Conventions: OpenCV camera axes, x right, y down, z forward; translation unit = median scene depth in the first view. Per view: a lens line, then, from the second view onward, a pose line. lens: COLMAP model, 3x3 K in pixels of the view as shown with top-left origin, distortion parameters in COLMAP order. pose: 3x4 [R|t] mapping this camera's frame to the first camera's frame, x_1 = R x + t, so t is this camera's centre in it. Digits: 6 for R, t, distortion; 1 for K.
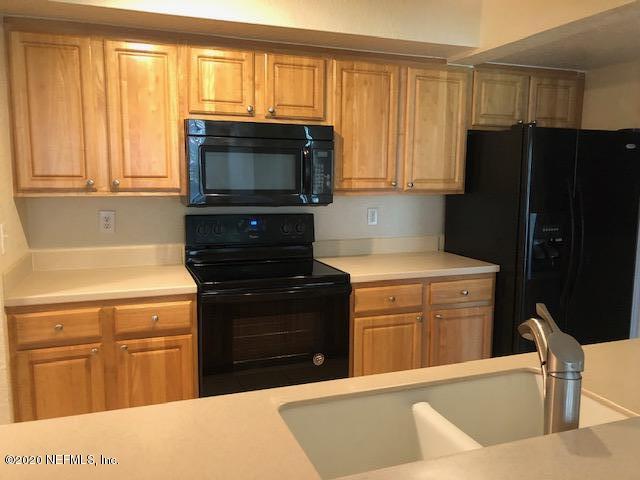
lens RADIAL K [[521.4, 0, 321.1], [0, 521.4, 241.3], [0, 0, 1]] dist [-0.000299, -0.008846]
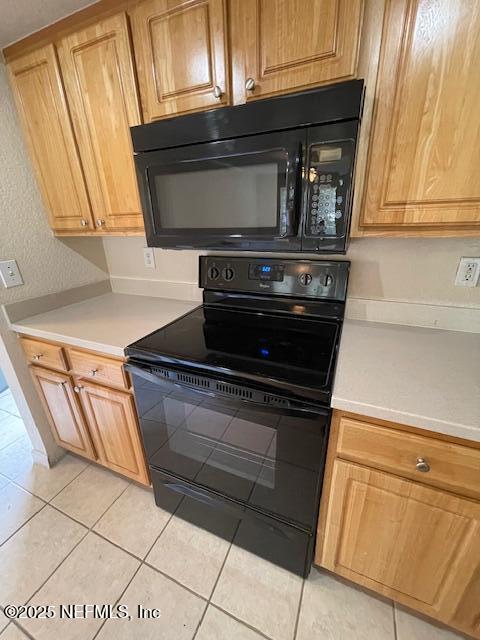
lens RADIAL K [[257.4, 0, 244.2], [0, 257.4, 316.6], [0, 0, 1]] dist [-0.002306, 0.000996]
pose [[0.718697, 0.223510, -0.658421, 0.136724], [-0.053653, 0.961930, 0.267976, -0.073127], [0.693251, -0.157267, 0.703328, 0.703258]]
